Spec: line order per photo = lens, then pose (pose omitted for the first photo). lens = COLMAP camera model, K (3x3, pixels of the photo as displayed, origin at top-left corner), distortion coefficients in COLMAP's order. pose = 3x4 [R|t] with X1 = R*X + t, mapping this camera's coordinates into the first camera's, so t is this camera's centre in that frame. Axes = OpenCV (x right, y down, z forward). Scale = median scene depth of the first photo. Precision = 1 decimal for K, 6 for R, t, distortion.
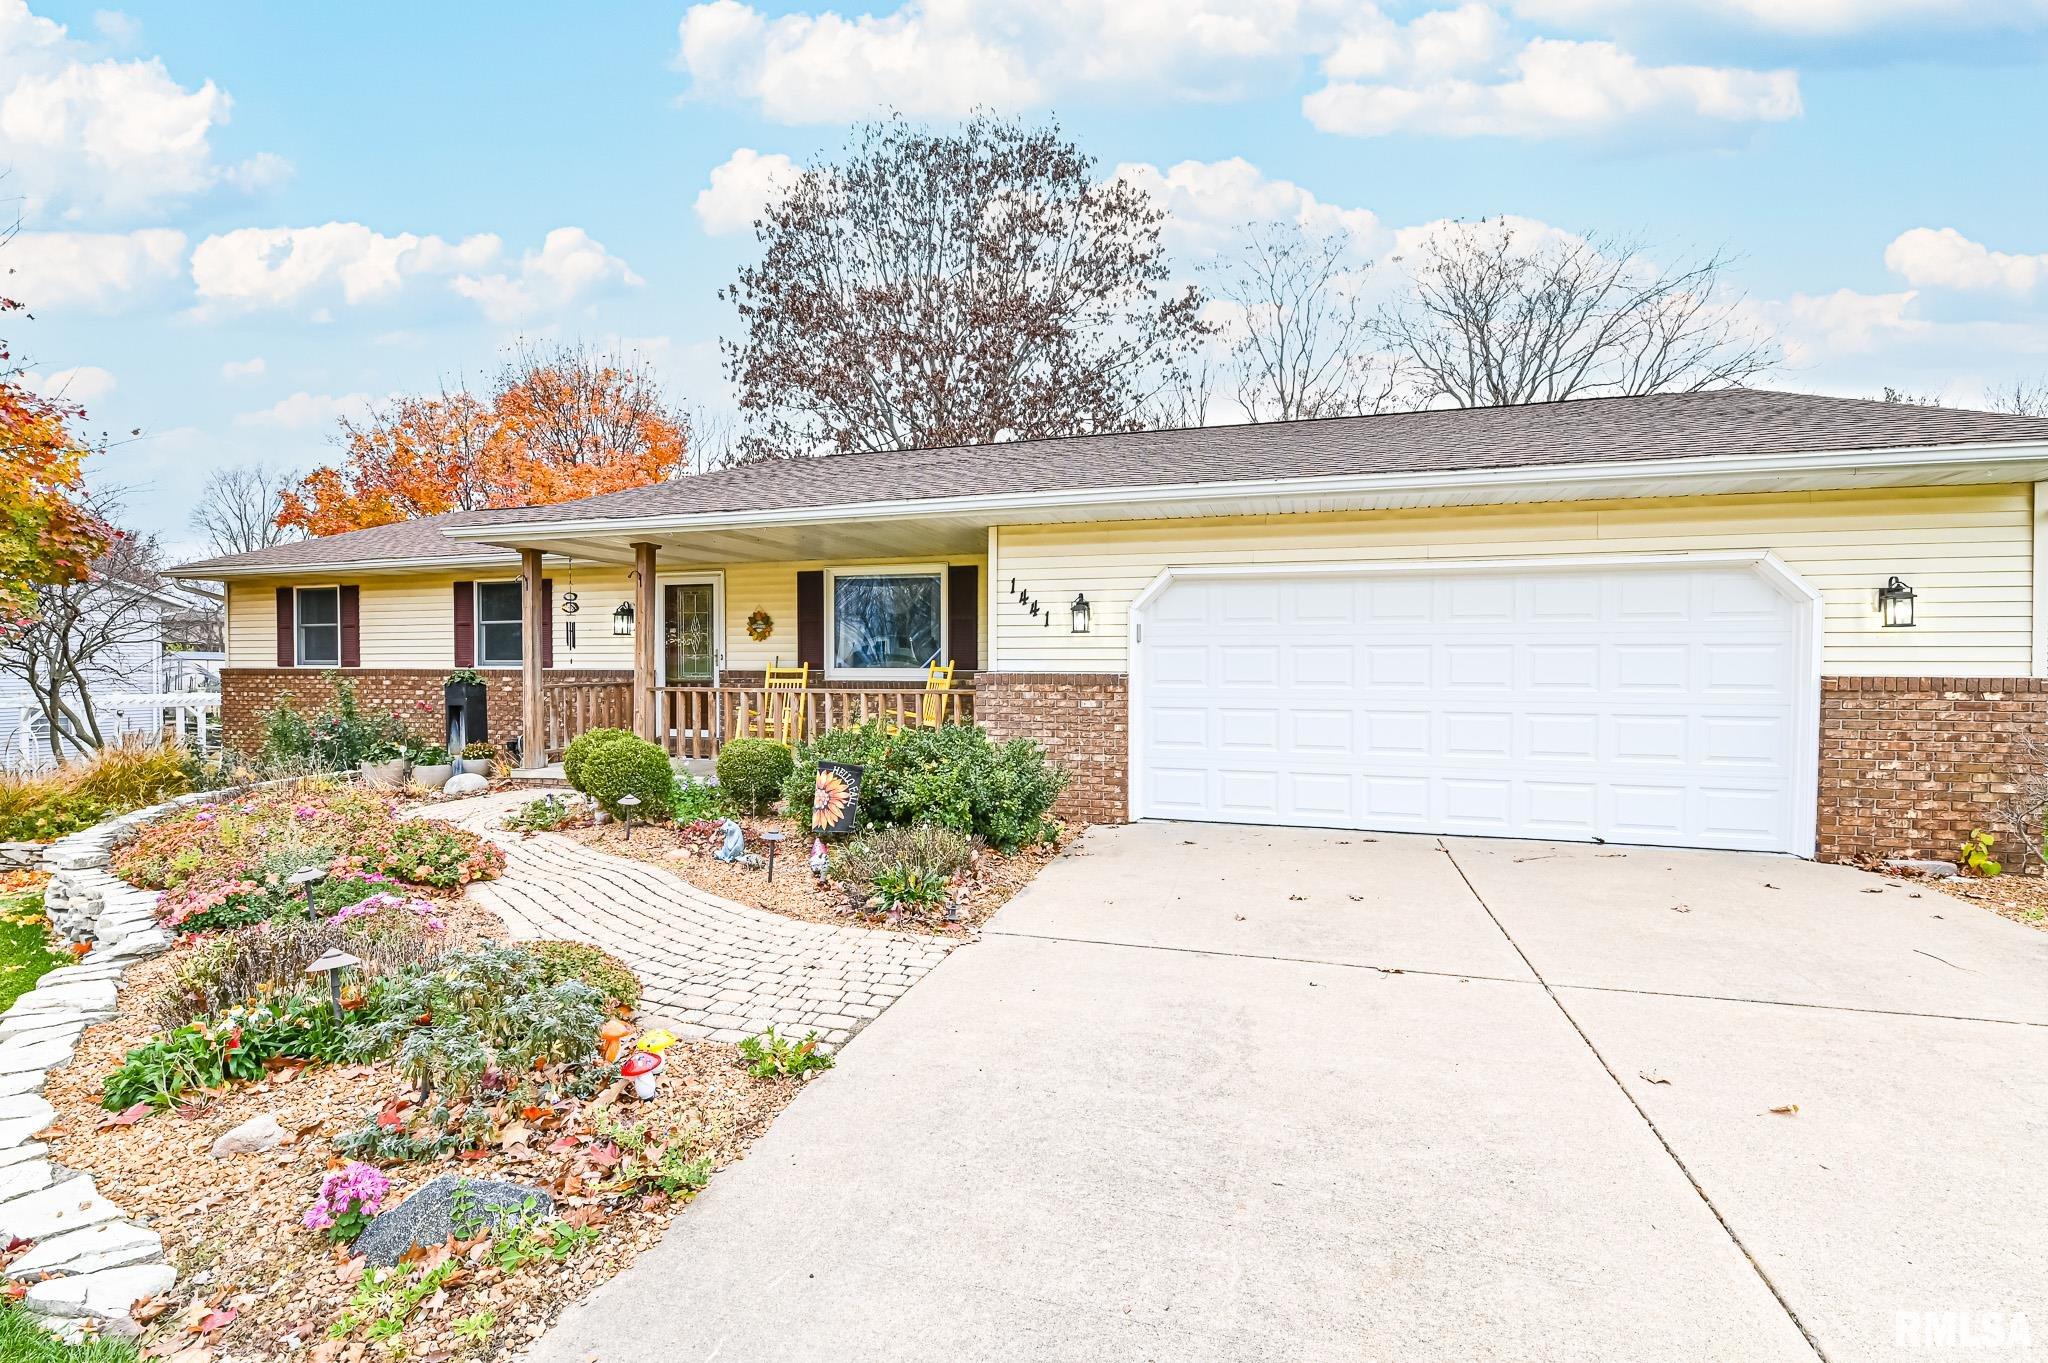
lens RADIAL K [[874.5, 0, 1024.9], [0, 874.5, 681.2], [0, 0, 1]] dist [-0.025424, -0.000803]
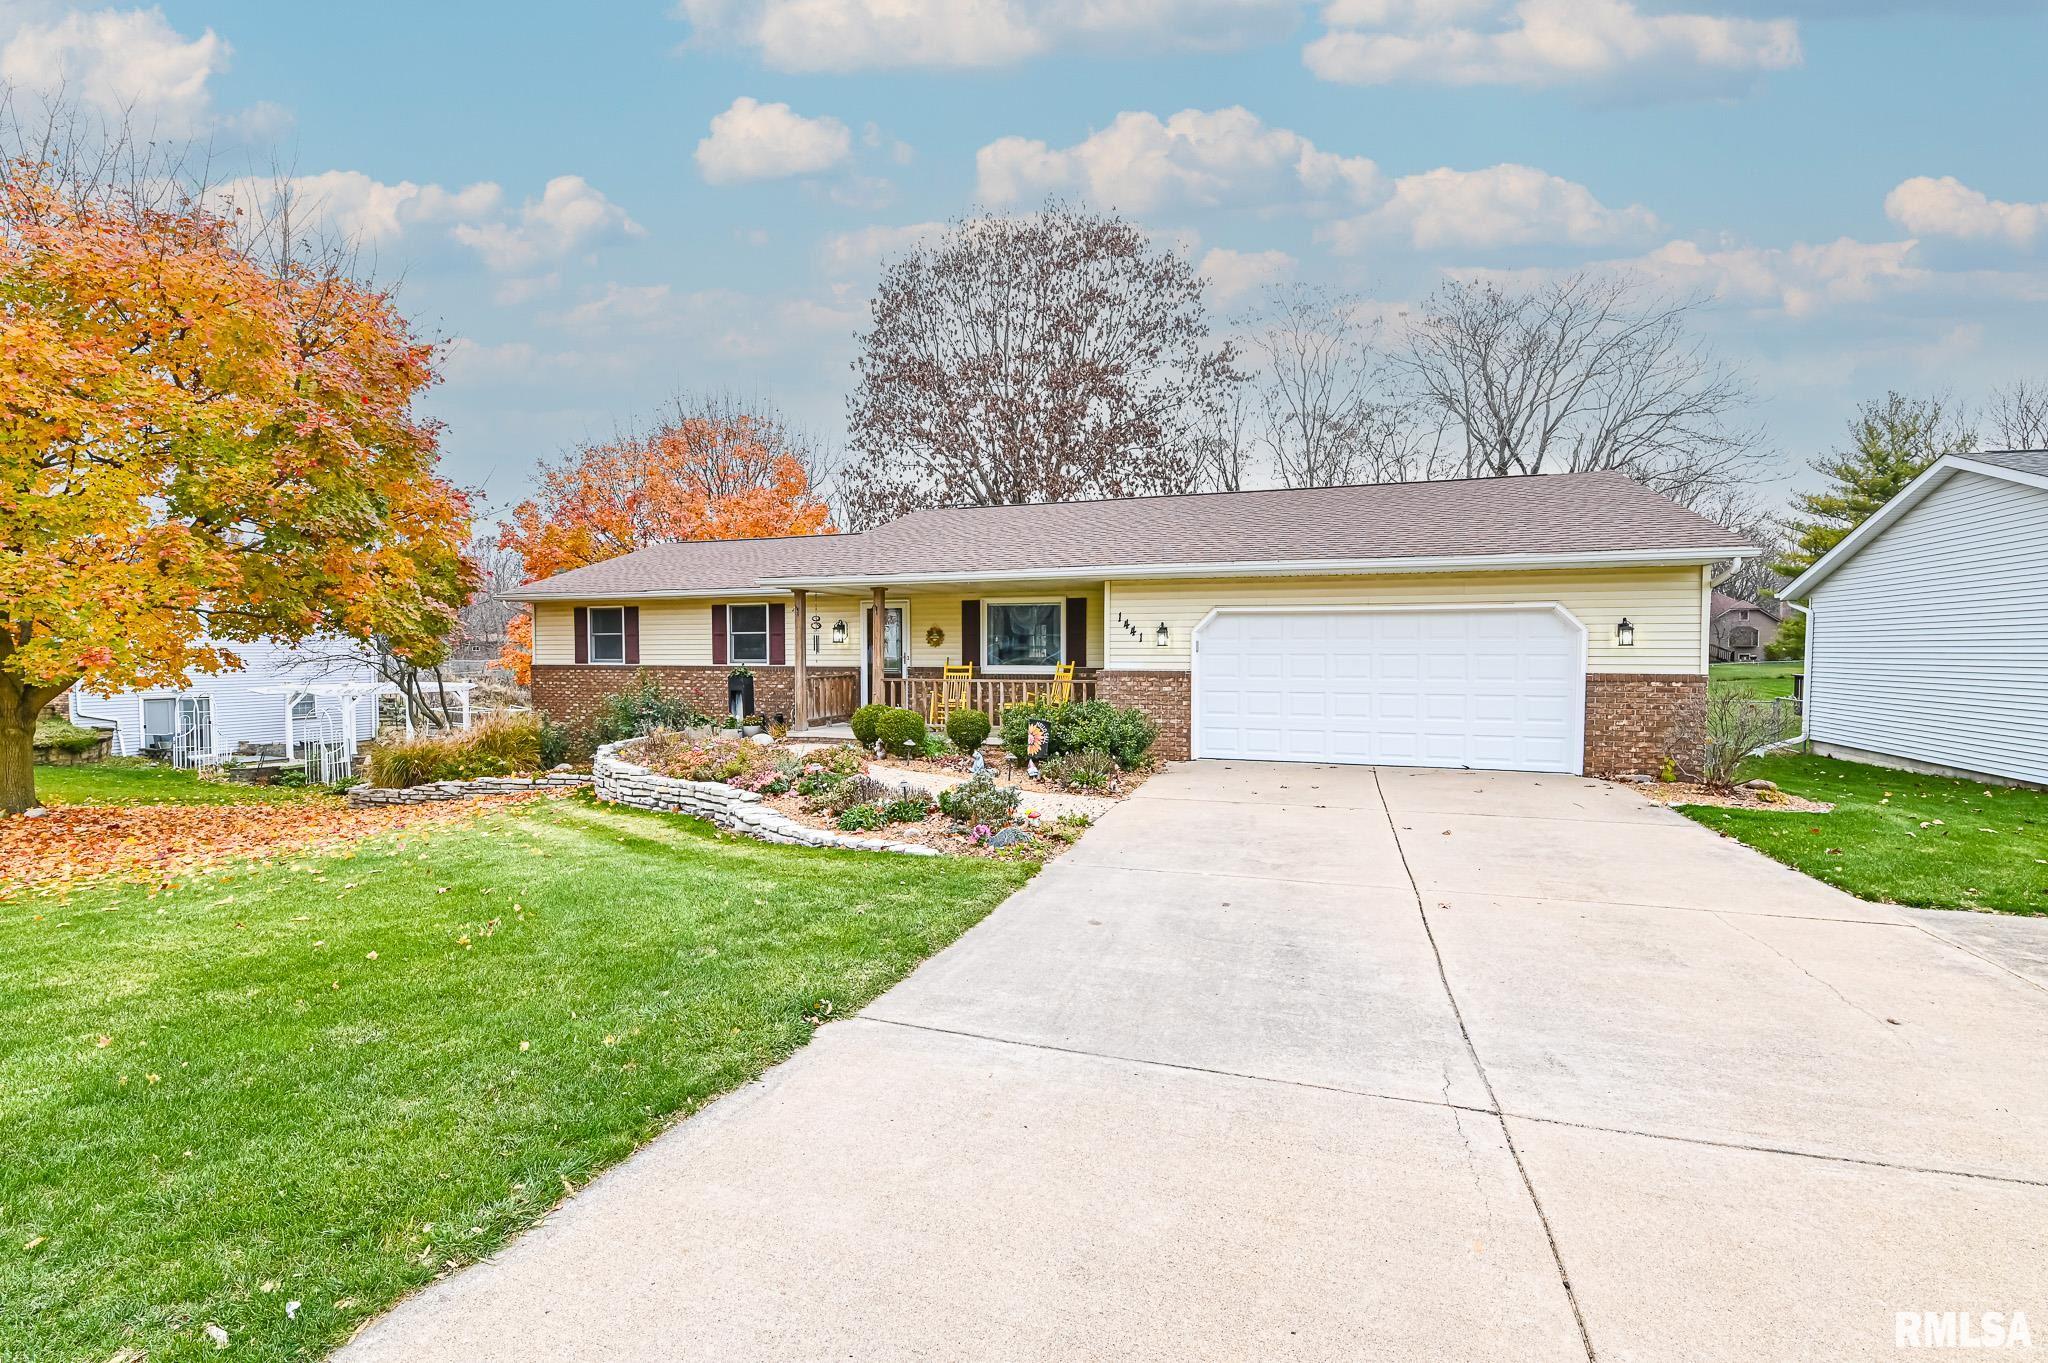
lens RADIAL K [[874.5, 0, 1025.4], [0, 874.5, 676.5], [0, 0, 1]] dist [-0.025424, -0.000803]
pose [[0.999319, -0.000548, -0.036896, -0.097384], [0.000839, 0.999969, 0.007861, -0.007786], [0.036891, -0.007887, 0.999288, -0.484011]]
